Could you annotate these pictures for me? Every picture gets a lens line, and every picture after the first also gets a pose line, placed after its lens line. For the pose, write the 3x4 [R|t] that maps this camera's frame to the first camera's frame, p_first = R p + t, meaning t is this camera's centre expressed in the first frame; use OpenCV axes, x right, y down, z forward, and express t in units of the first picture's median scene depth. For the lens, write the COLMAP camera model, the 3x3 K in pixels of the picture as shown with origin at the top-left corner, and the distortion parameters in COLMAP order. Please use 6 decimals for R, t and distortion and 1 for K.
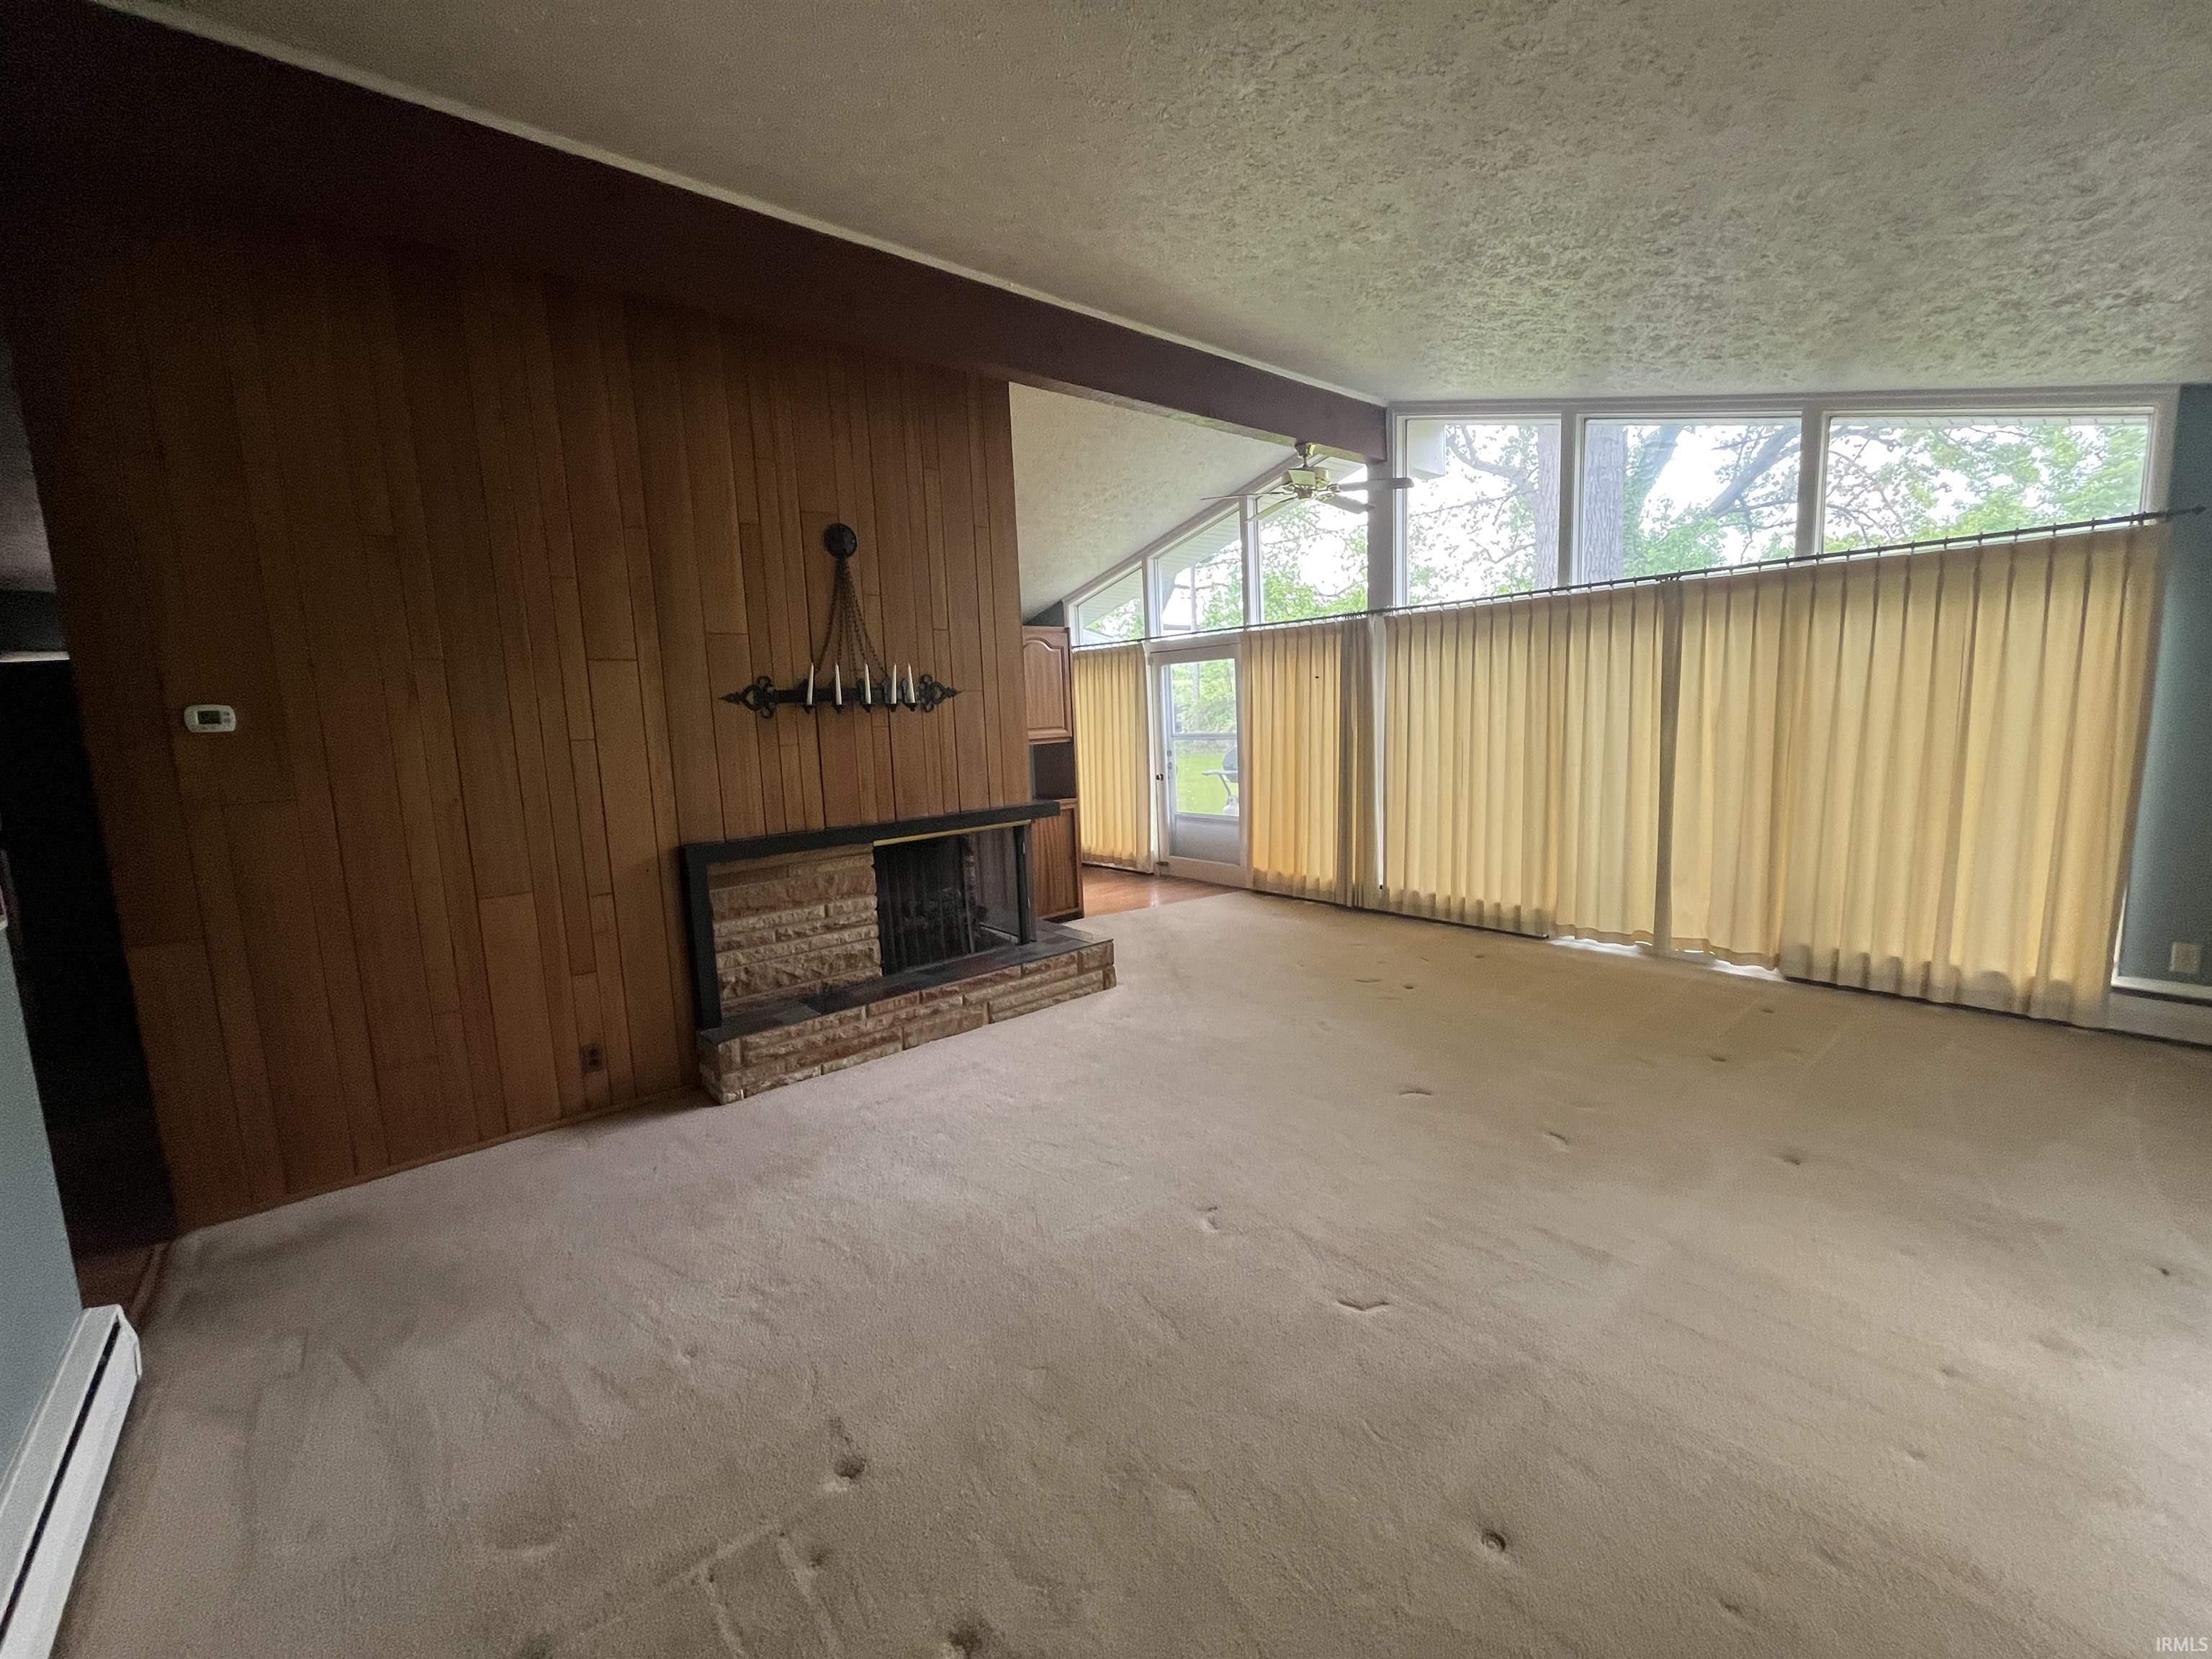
lens RADIAL K [[893.5, 0, 1105.8], [0, 893.5, 826.4], [0, 0, 1]] dist [-0.002073, -0.000024]
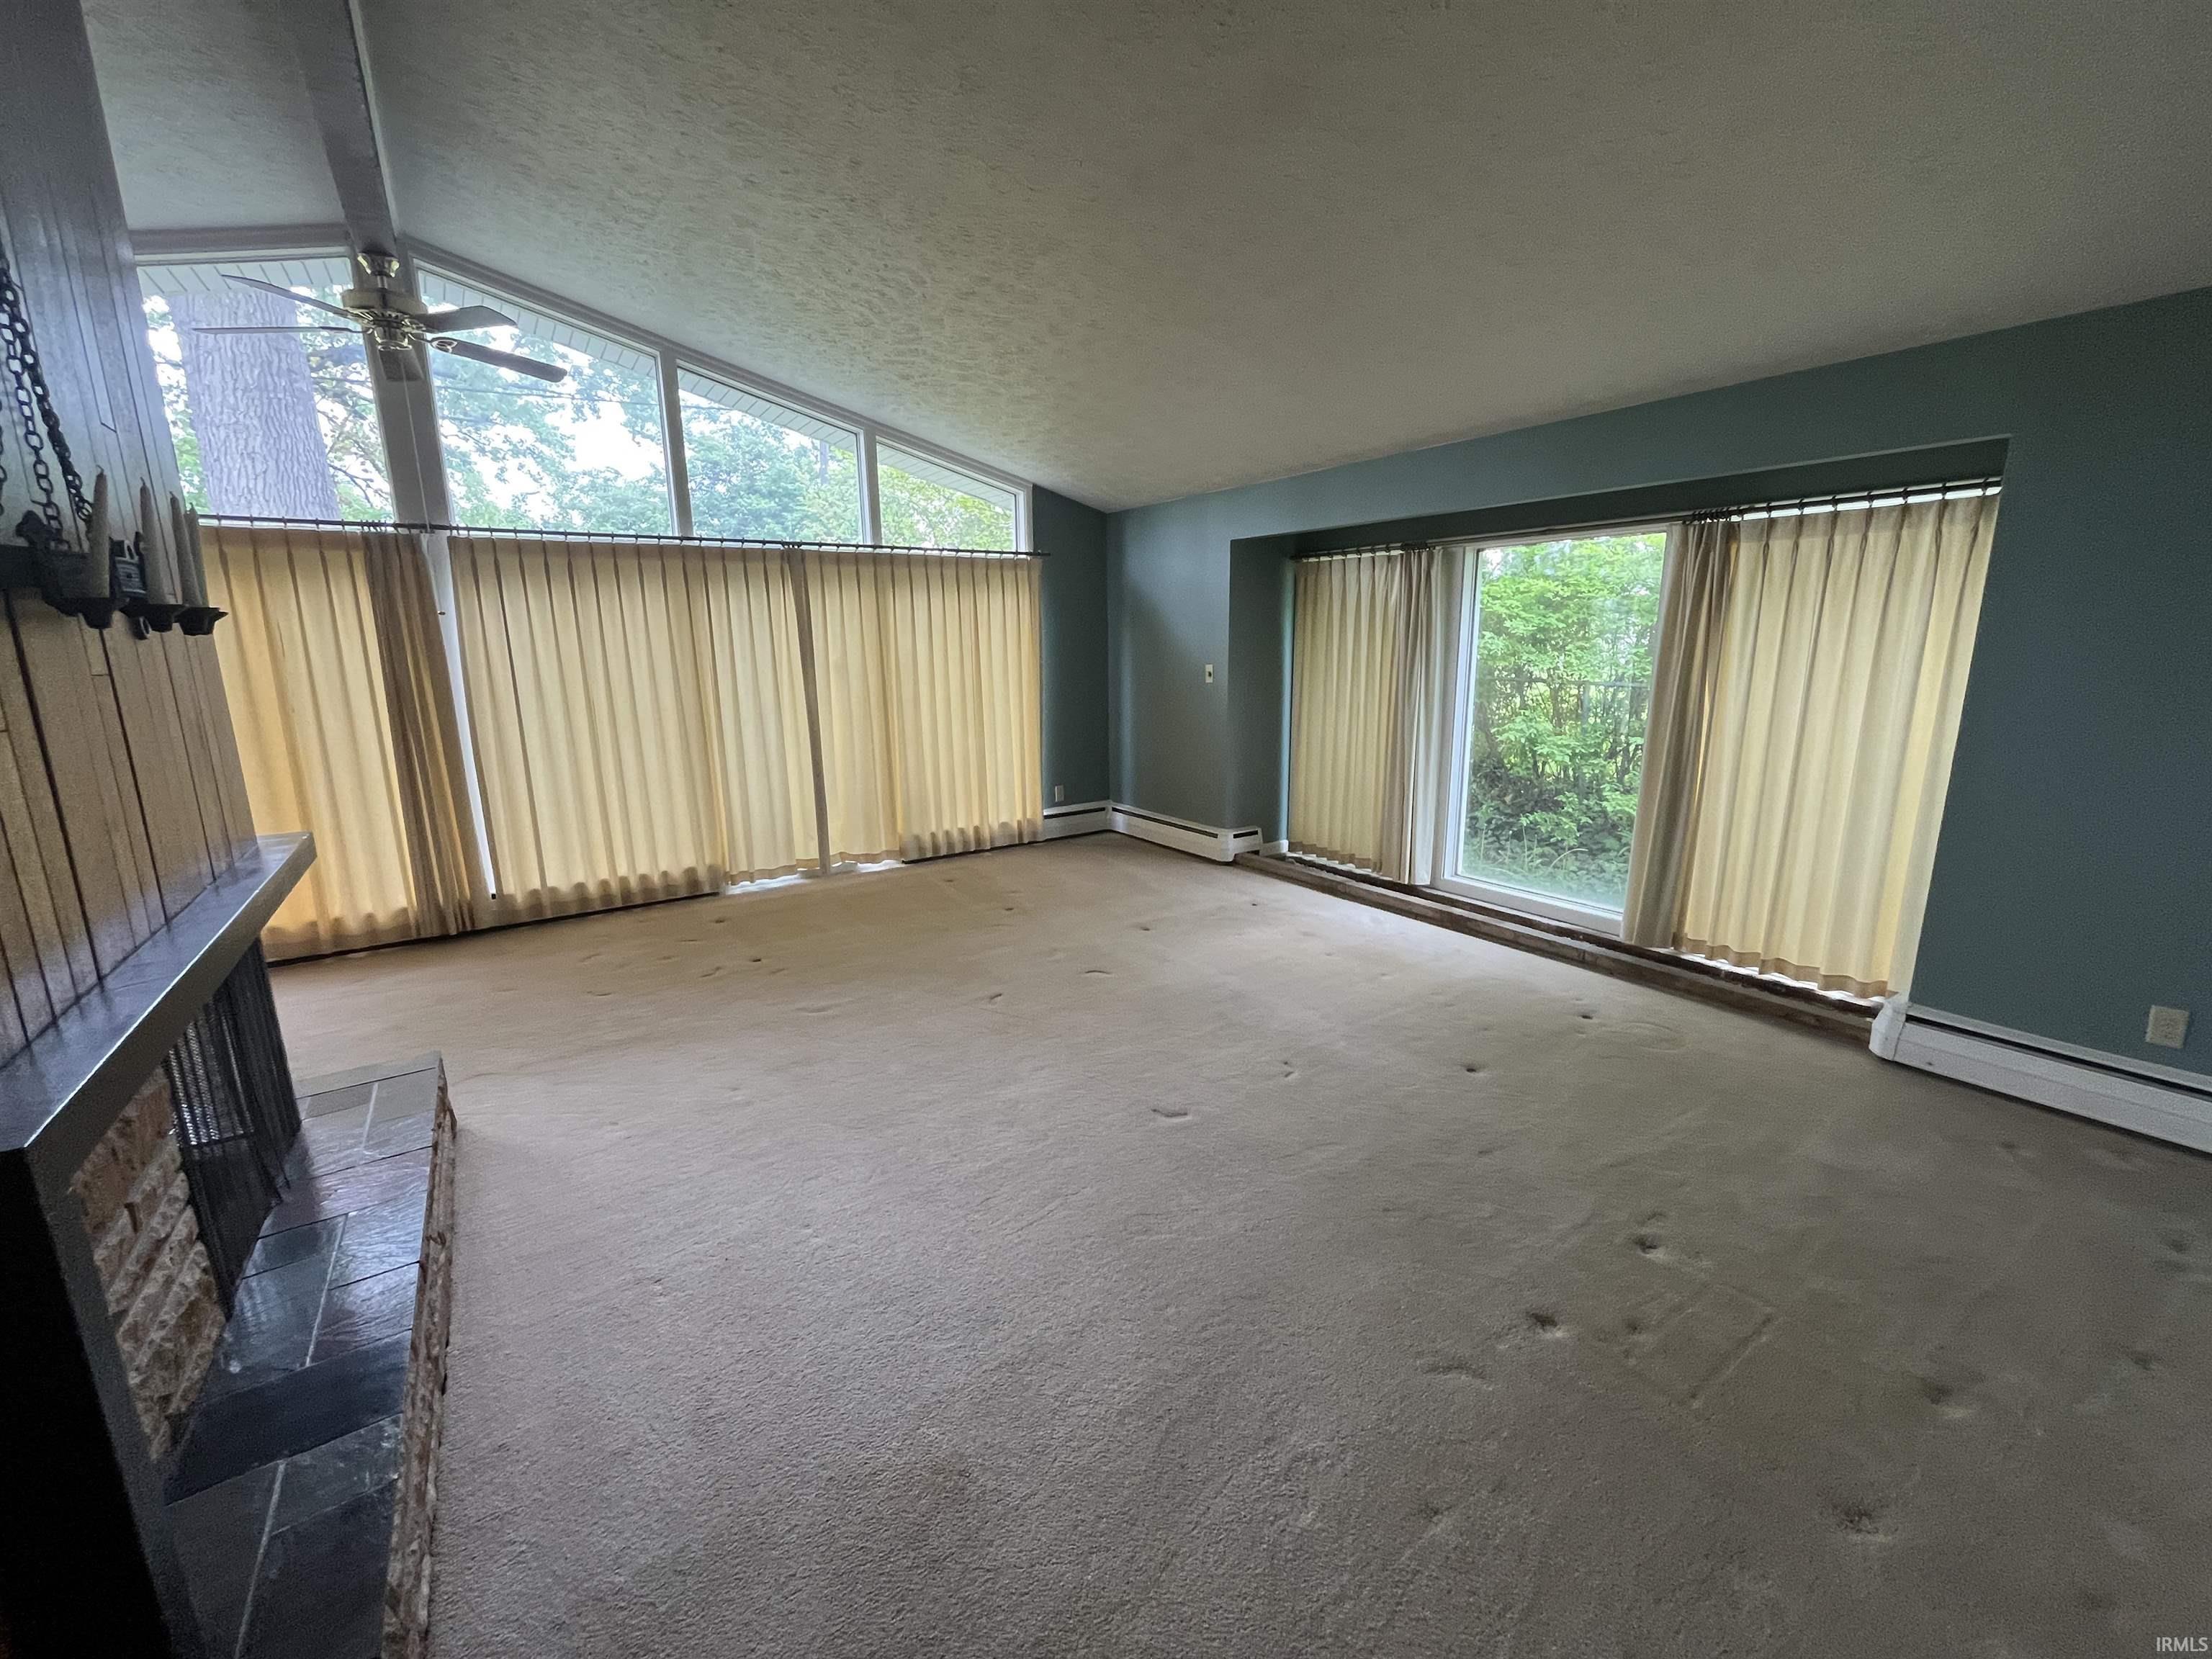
lens RADIAL K [[893.5, 0, 1105.1], [0, 893.5, 824.0], [0, 0, 1]] dist [-0.002073, -0.000024]
pose [[0.111864, -0.164963, 0.979935, -0.471062], [0.139781, 0.978932, 0.148838, -0.042011], [-0.983843, 0.120326, 0.132566, 0.472878]]
